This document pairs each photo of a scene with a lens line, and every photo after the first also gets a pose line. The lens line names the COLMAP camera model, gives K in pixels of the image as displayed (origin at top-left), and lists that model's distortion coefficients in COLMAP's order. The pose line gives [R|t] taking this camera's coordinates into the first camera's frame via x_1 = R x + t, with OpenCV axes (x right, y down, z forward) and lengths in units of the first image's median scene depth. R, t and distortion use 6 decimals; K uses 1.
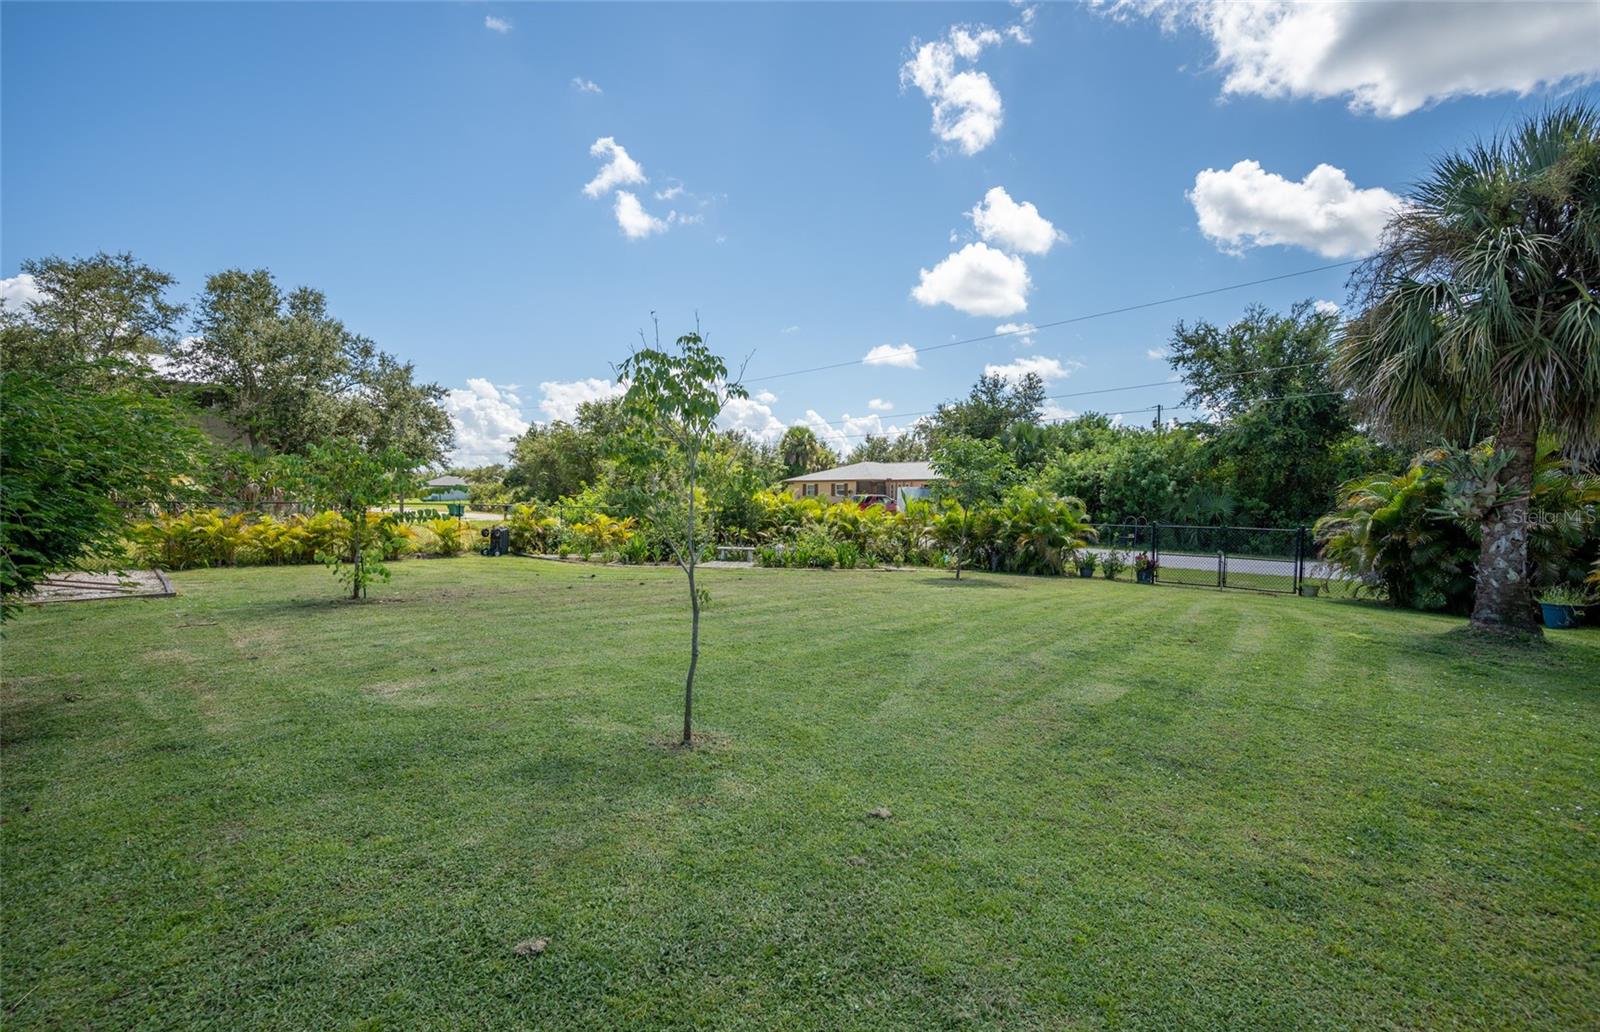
lens RADIAL K [[705.7, 0, 800.0], [0, 705.7, 516.0], [0, 0, 1]] dist [-0.001344, -0.000136]
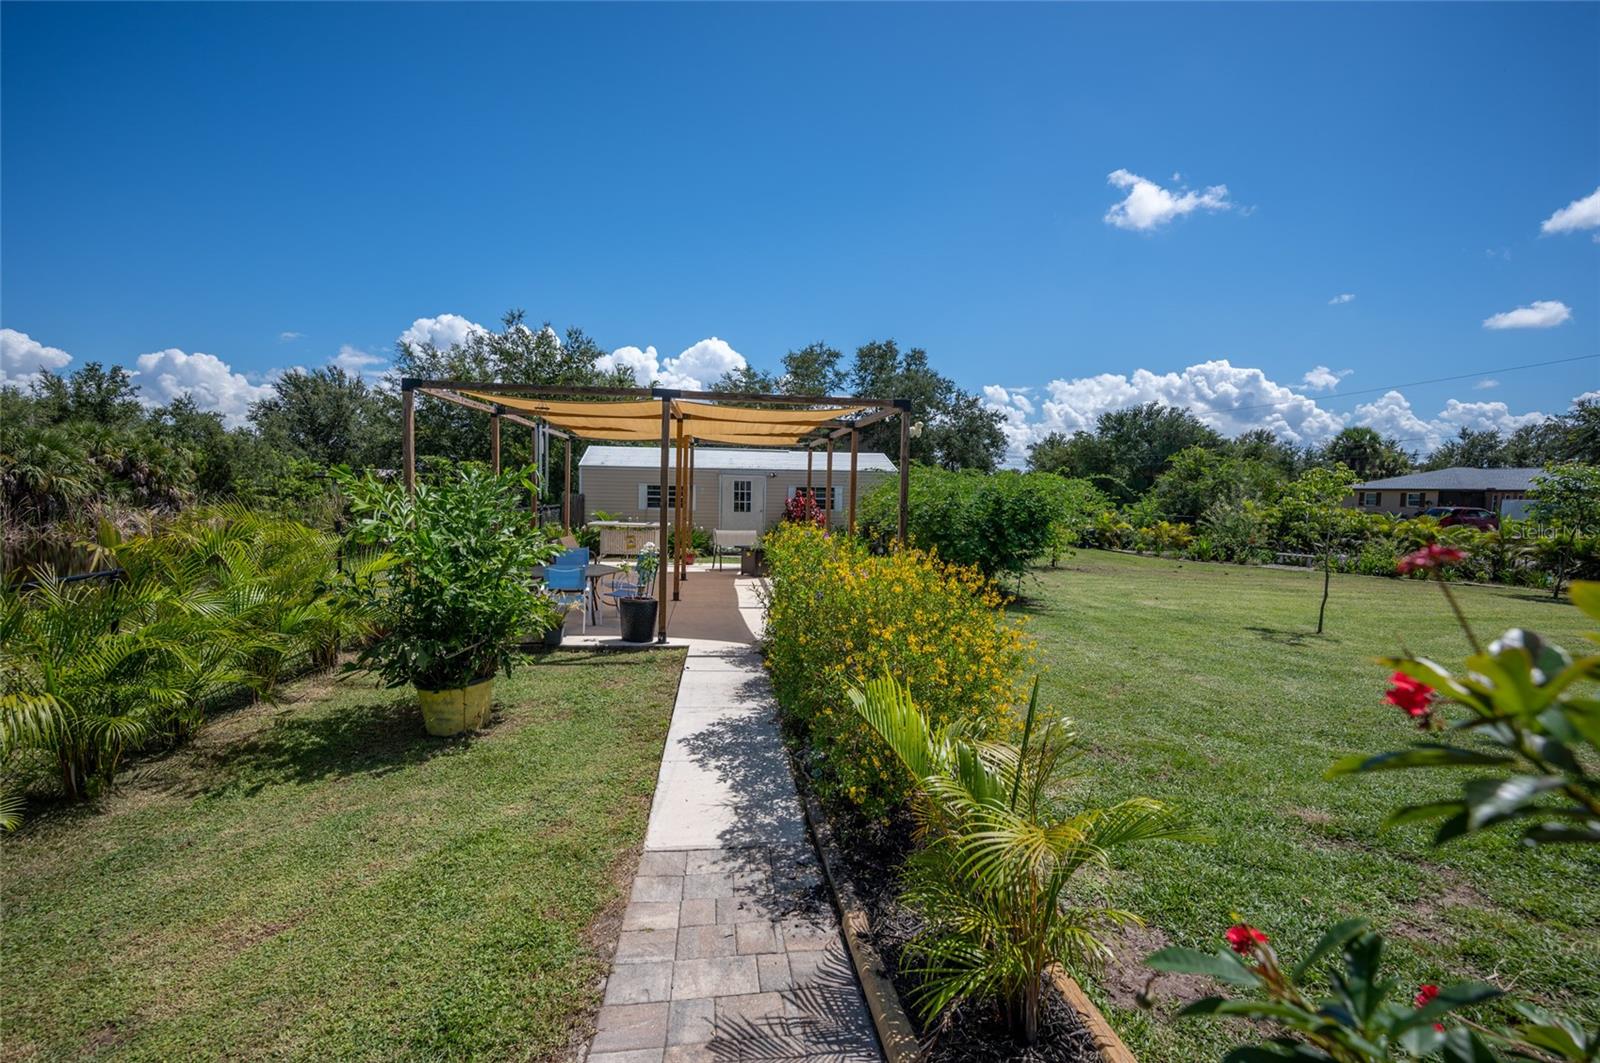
lens RADIAL K [[696.2, 0, 800.0], [0, 696.2, 531.5], [0, 0, 1]] dist [-0.001577, -0.000064]
pose [[0.786787, 0.049476, -0.615239, -0.012424], [-0.034436, 0.998748, 0.036279, -0.003488], [0.616264, -0.007358, 0.787506, -0.196045]]
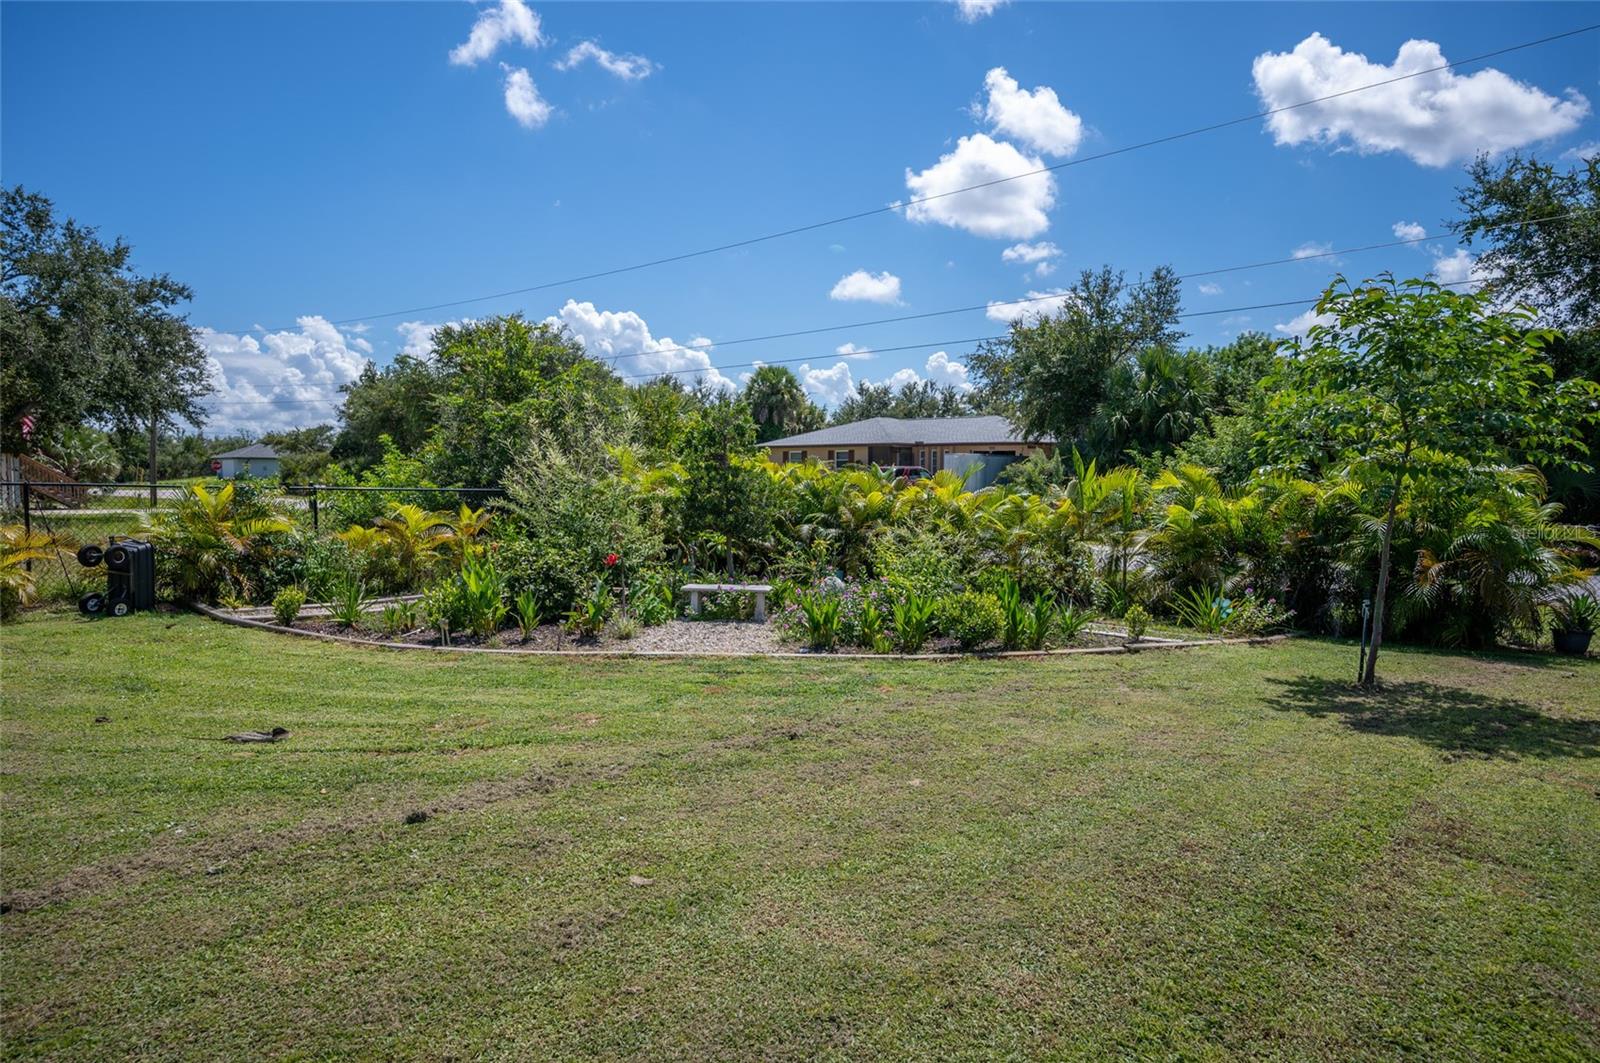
lens RADIAL K [[899.3, 0, 800.0], [0, 899.3, 531.5], [0, 0, 1]] dist [-0.000723, -0.000480]
pose [[0.998484, -0.006917, 0.054615, -0.034173], [0.004847, 0.999268, 0.037945, -0.003191], [-0.054837, -0.037623, 0.997786, 0.212644]]
